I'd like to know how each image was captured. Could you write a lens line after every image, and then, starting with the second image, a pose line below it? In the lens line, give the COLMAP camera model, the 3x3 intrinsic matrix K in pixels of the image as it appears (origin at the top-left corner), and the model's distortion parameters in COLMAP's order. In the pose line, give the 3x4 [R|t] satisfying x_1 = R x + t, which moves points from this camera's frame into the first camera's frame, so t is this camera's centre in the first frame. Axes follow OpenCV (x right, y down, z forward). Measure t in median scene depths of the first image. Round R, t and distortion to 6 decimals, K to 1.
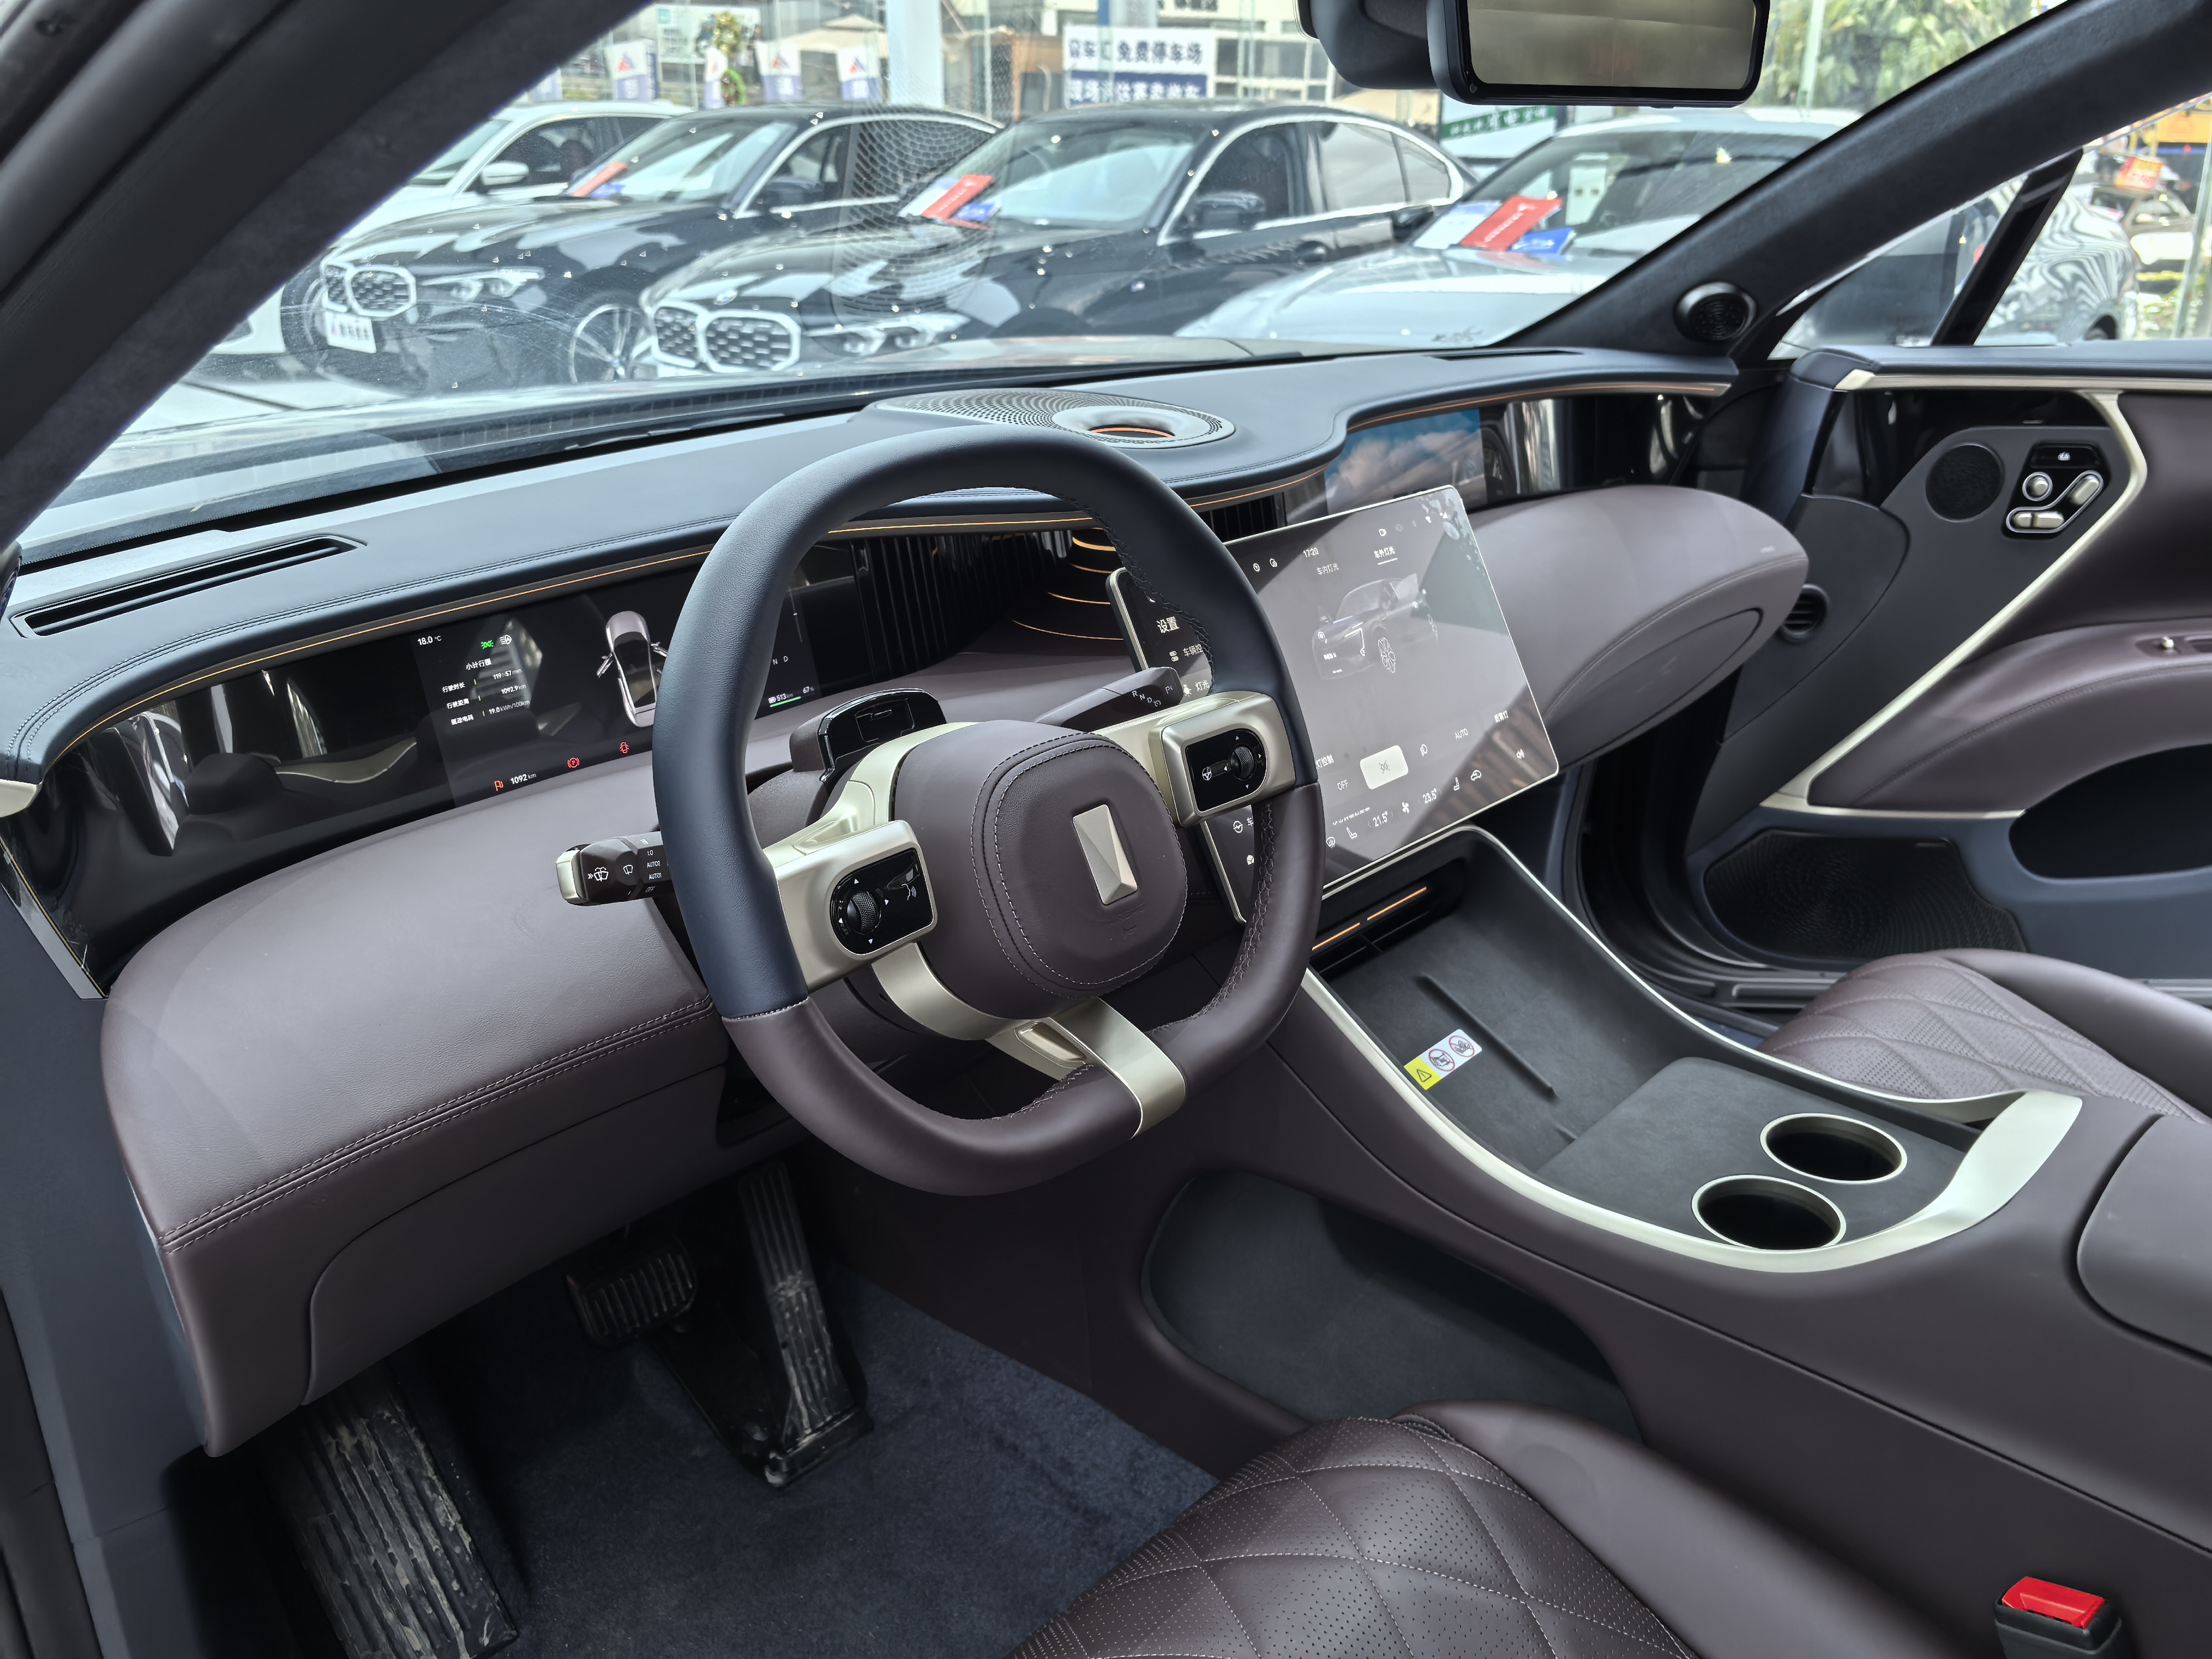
lens RADIAL K [[1748.8, 0, 1131.7], [0, 1748.8, 853.1], [0, 0, 1]] dist [0.096599, -0.174843]
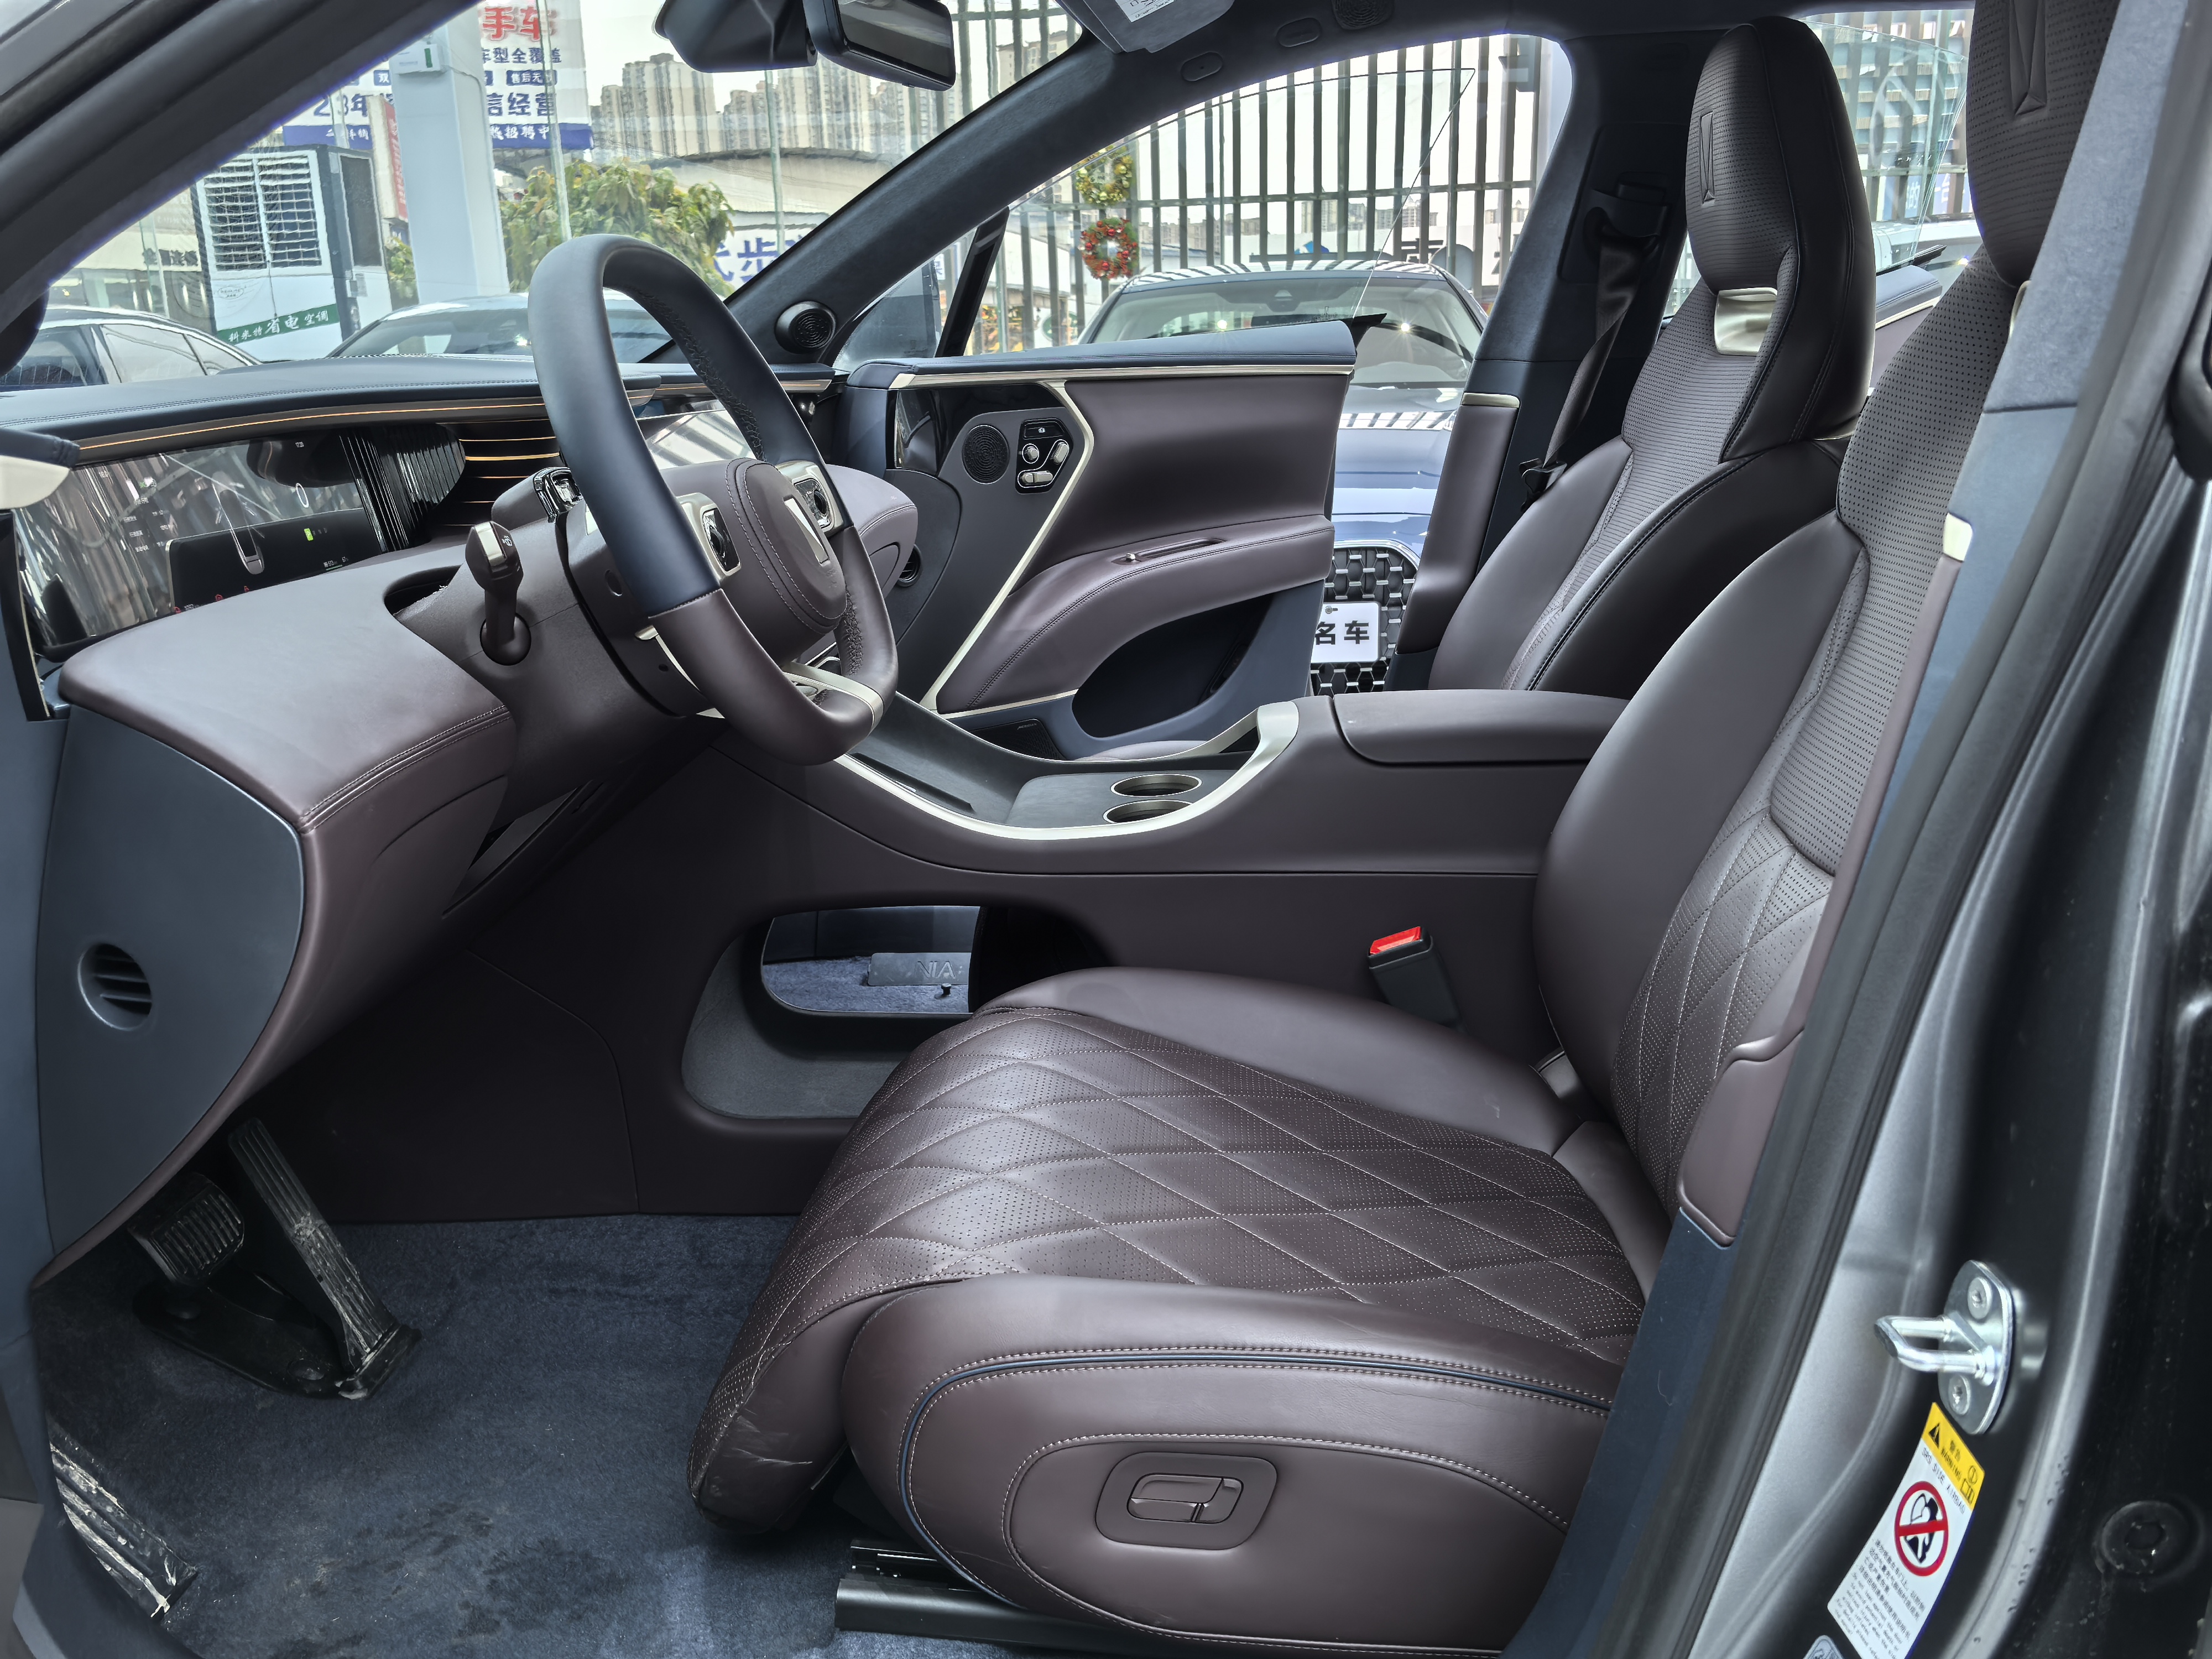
lens RADIAL K [[1748.8, 0, 1131.7], [0, 1748.8, 853.1], [0, 0, 1]] dist [0.096599, -0.174843]
pose [[0.785239, -0.202818, 0.585033, -0.371766], [0.270898, 0.962139, -0.030051, 0.197606], [-0.556789, 0.182081, 0.810452, -0.129568]]
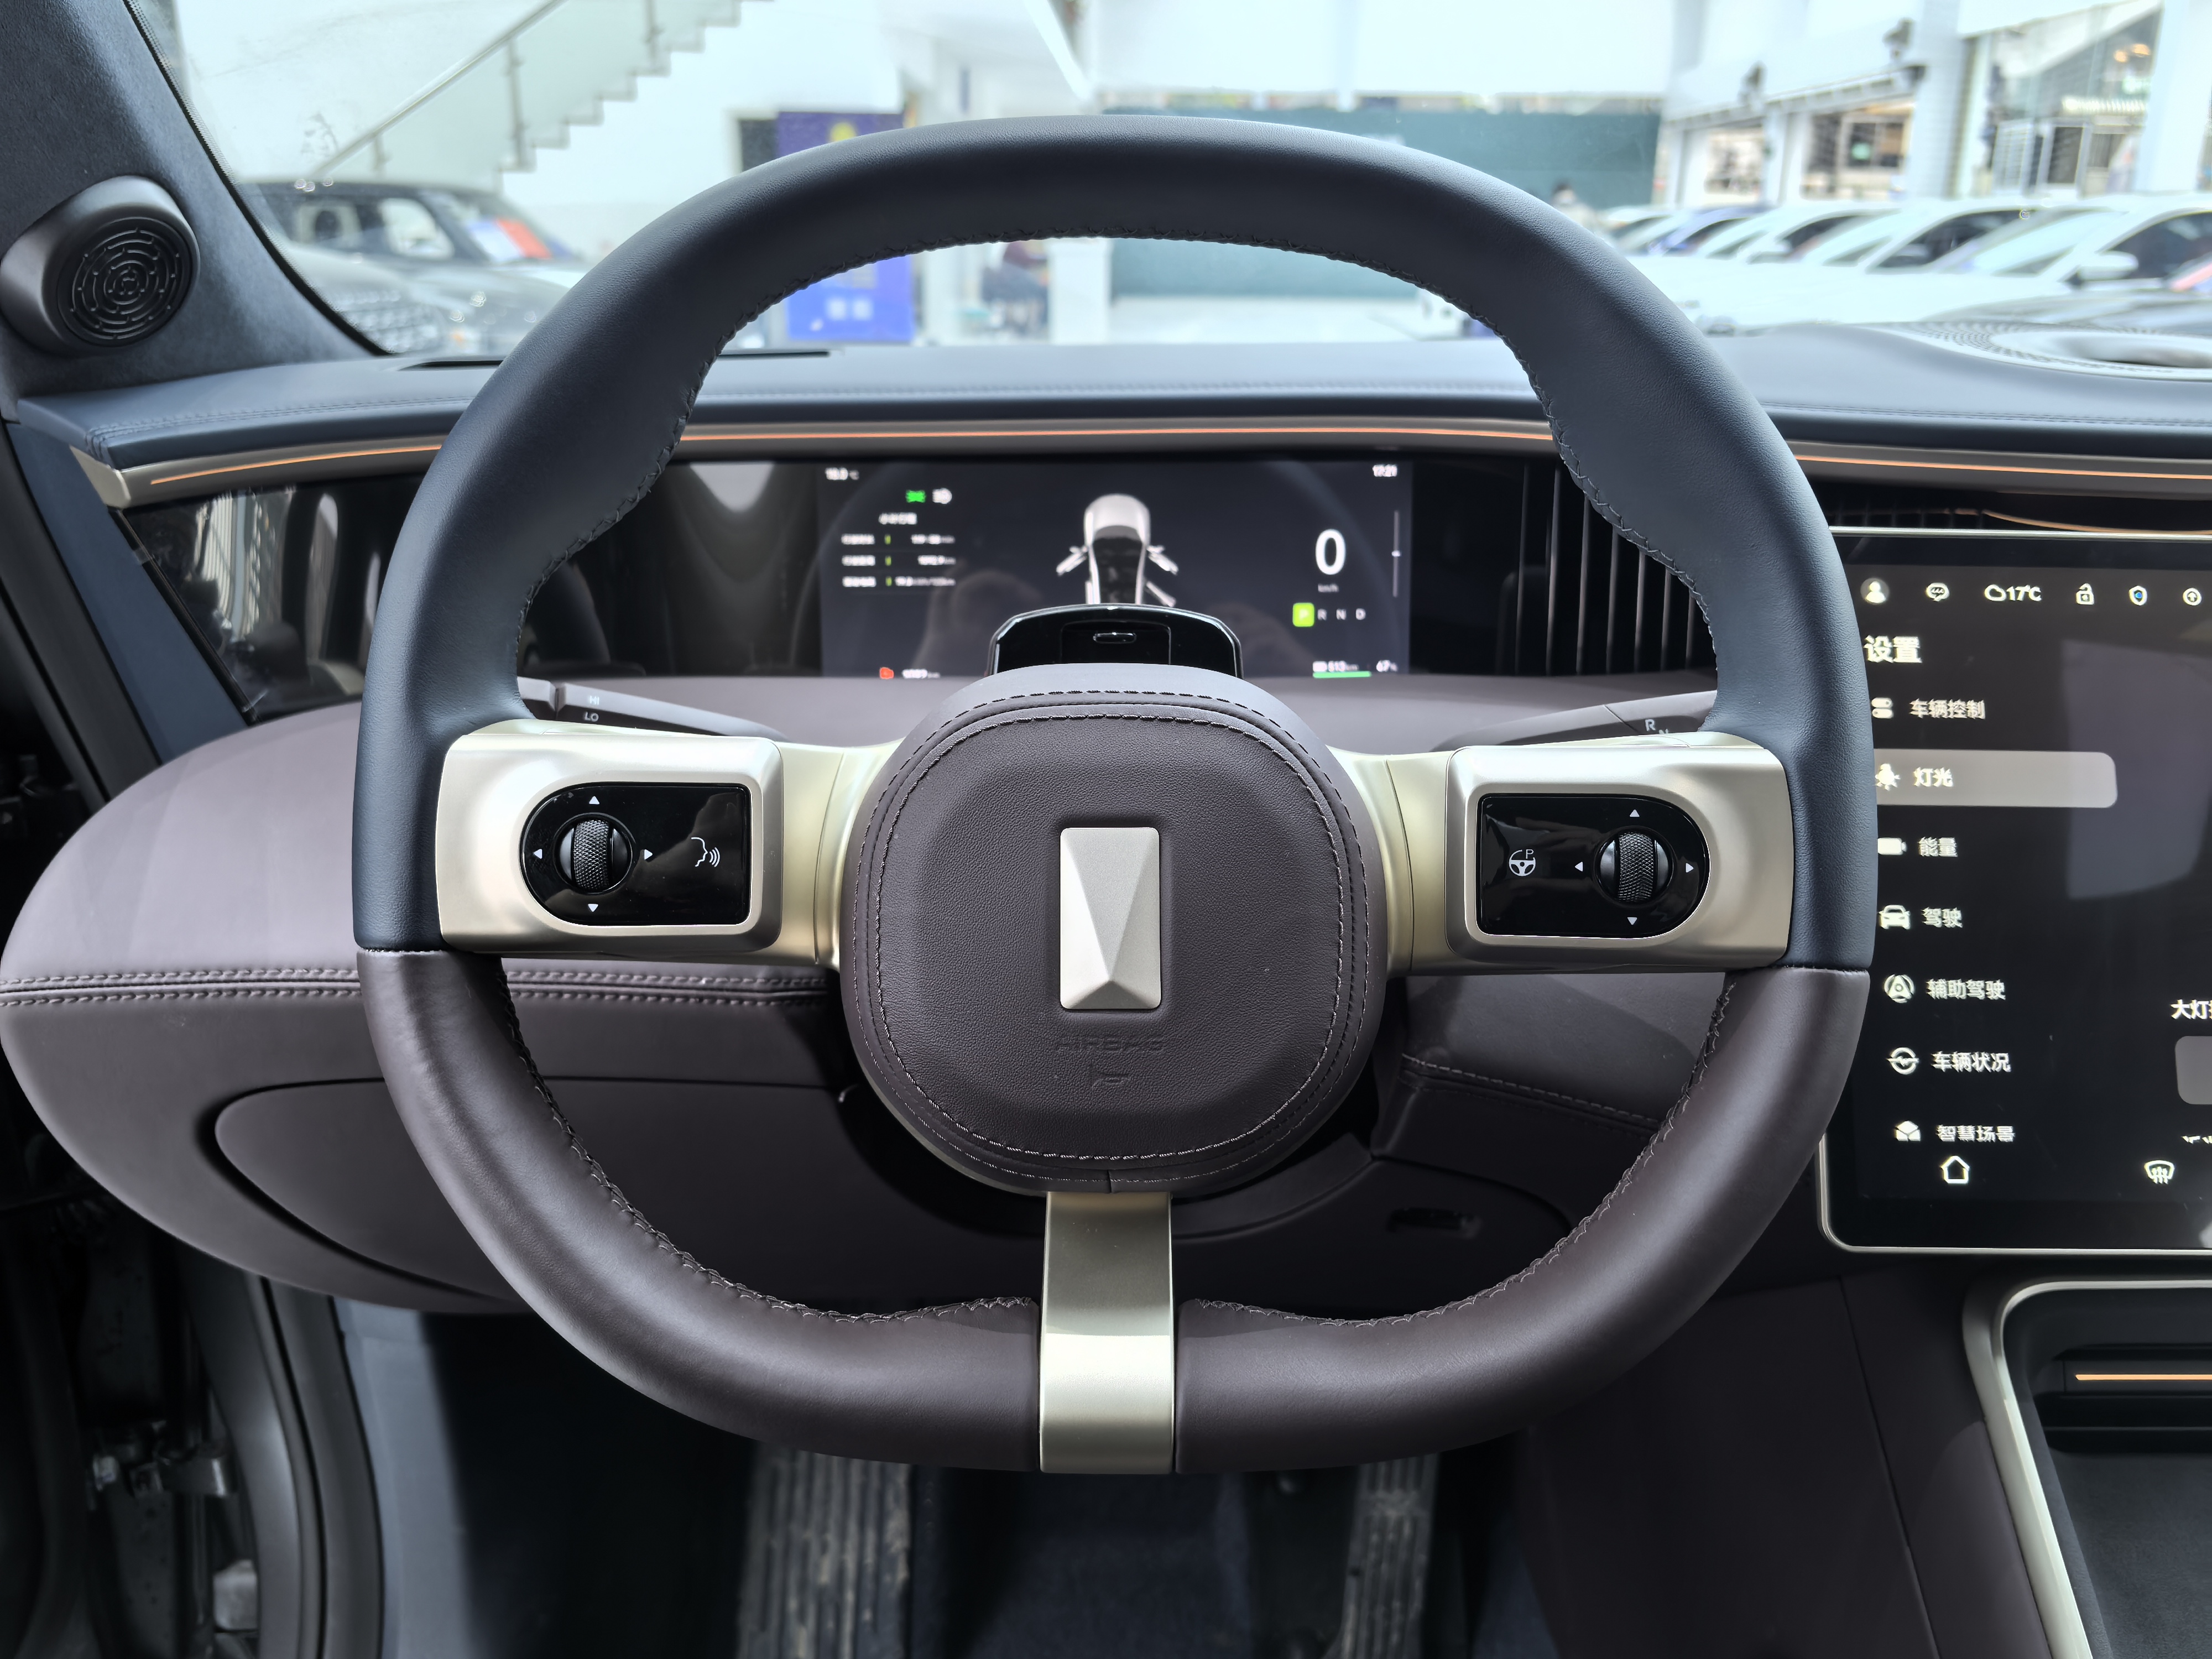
lens RADIAL K [[1750.7, 0, 1112.2], [0, 1750.7, 845.6], [0, 0, 1]] dist [0.163251, -0.328466]
pose [[0.659528, 0.246641, -0.710064, 0.190488], [-0.291391, 0.954660, 0.060948, -0.028450], [0.692903, 0.166709, 0.701494, 0.350143]]
